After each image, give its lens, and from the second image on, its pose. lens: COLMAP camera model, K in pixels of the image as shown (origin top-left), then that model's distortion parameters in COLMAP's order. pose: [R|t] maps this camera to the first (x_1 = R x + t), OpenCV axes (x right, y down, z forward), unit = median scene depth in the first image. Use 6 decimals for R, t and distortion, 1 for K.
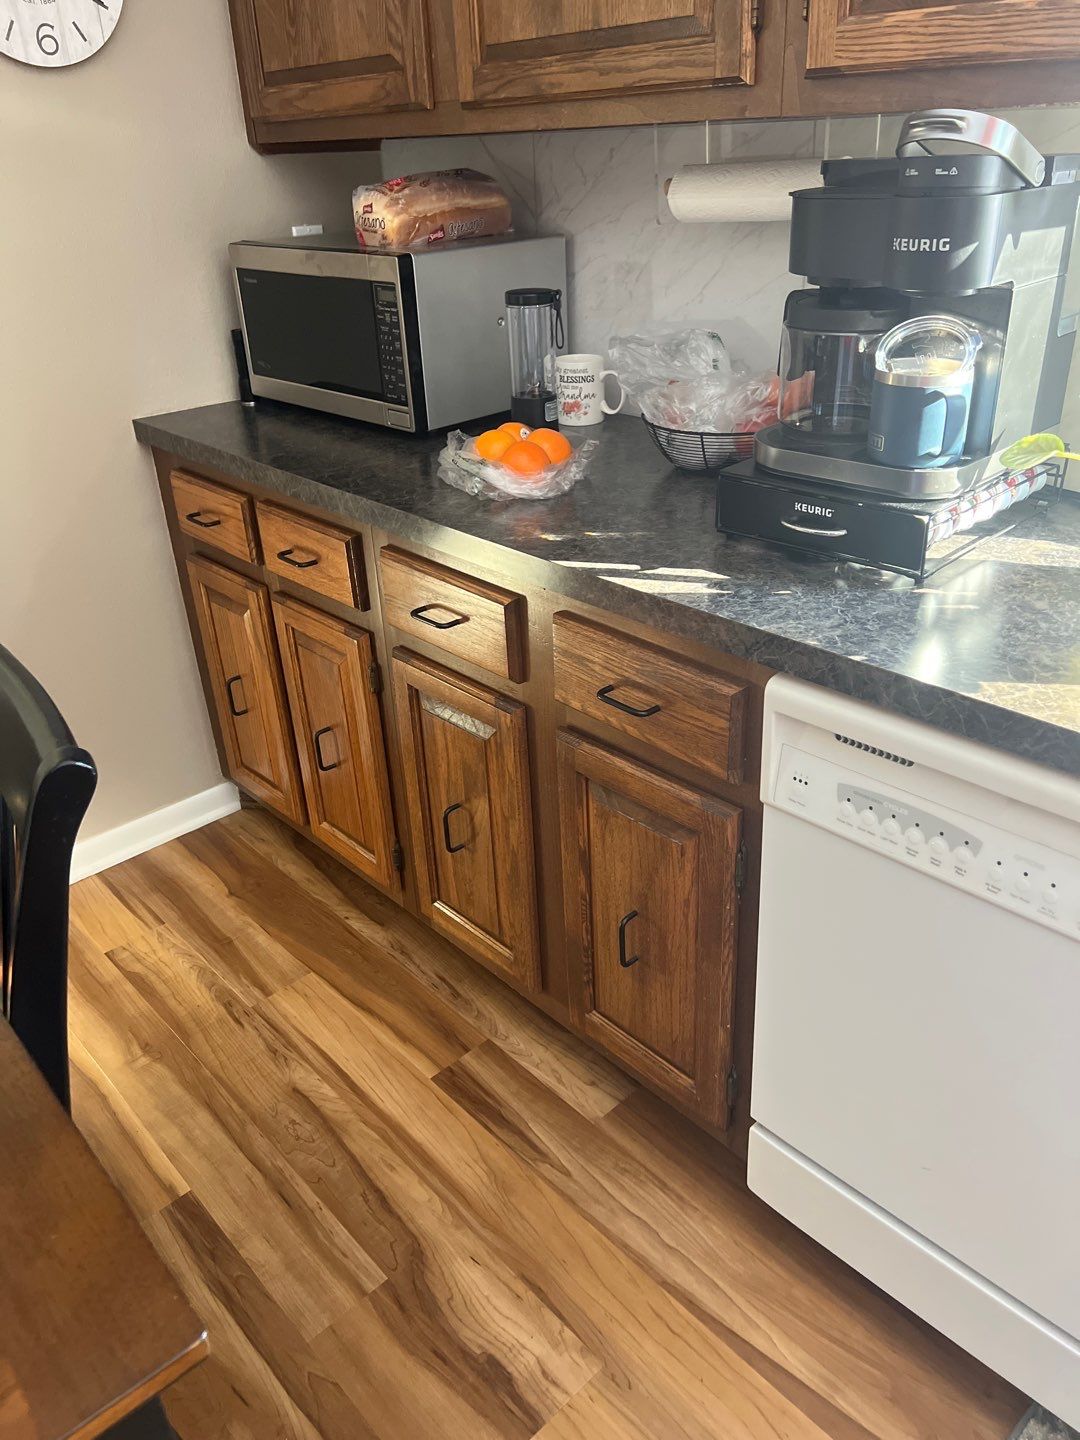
lens RADIAL K [[1098.9, 0, 542.7], [0, 1098.9, 712.9], [0, 0, 1]] dist [0.053201, -0.055749]
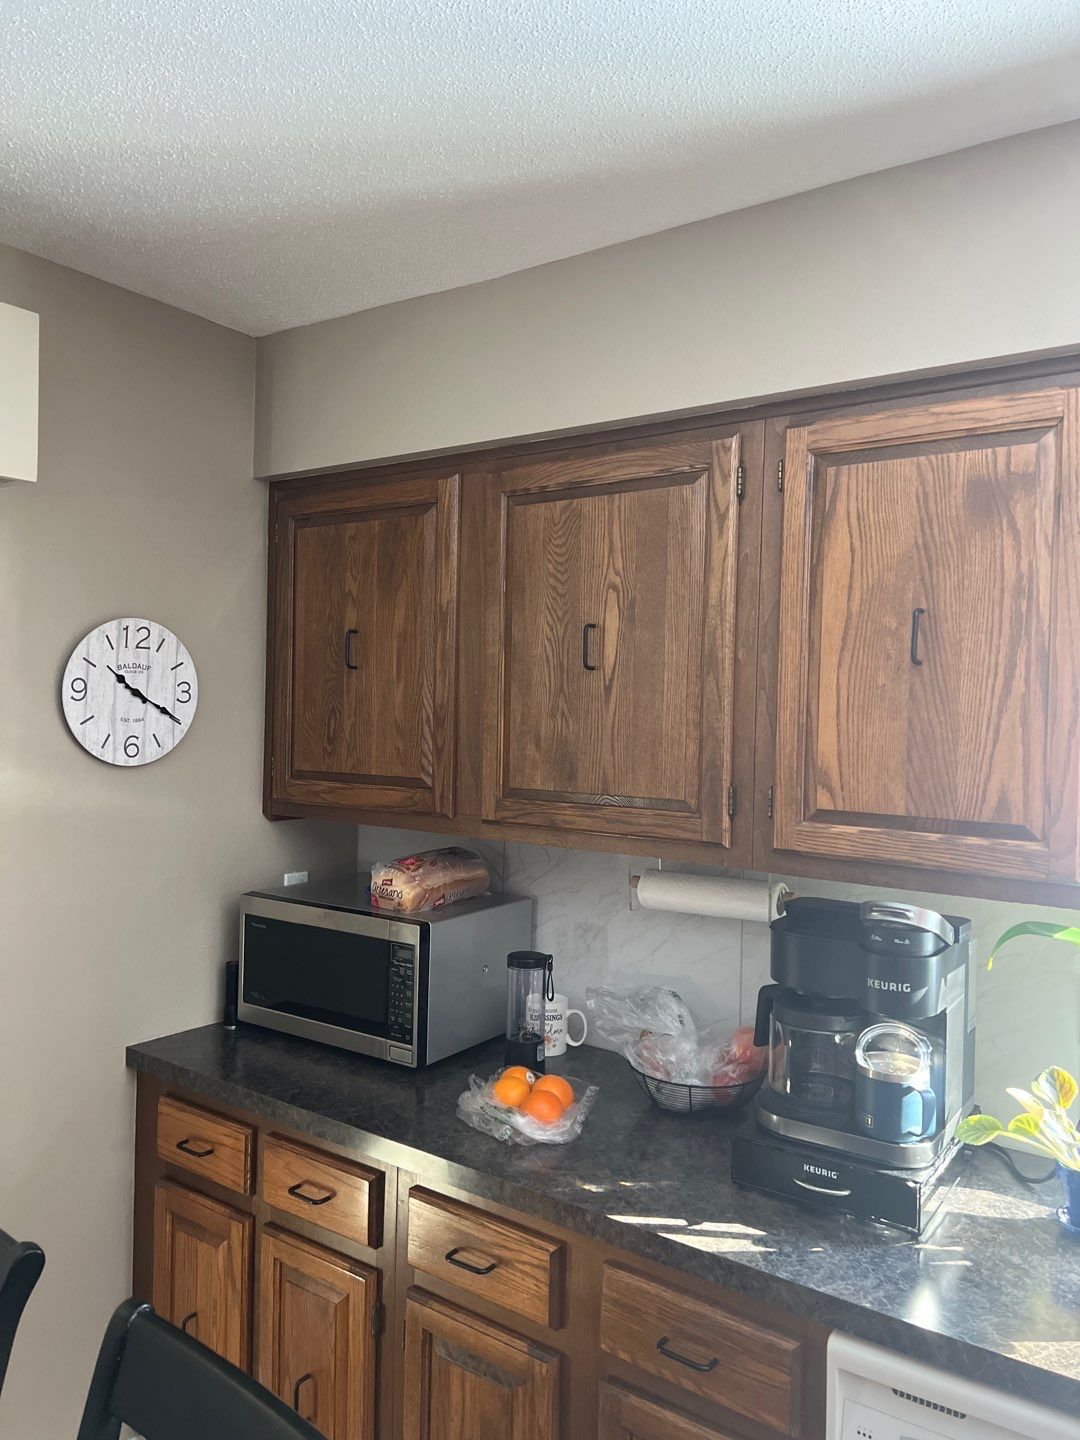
lens RADIAL K [[1098.9, 0, 542.7], [0, 1098.9, 712.9], [0, 0, 1]] dist [0.053201, -0.055749]
pose [[0.980694, 0.058357, 0.186640, -0.253686], [0.033476, 0.890244, -0.454253, -0.066104], [-0.192664, 0.451731, 0.871102, -0.209339]]
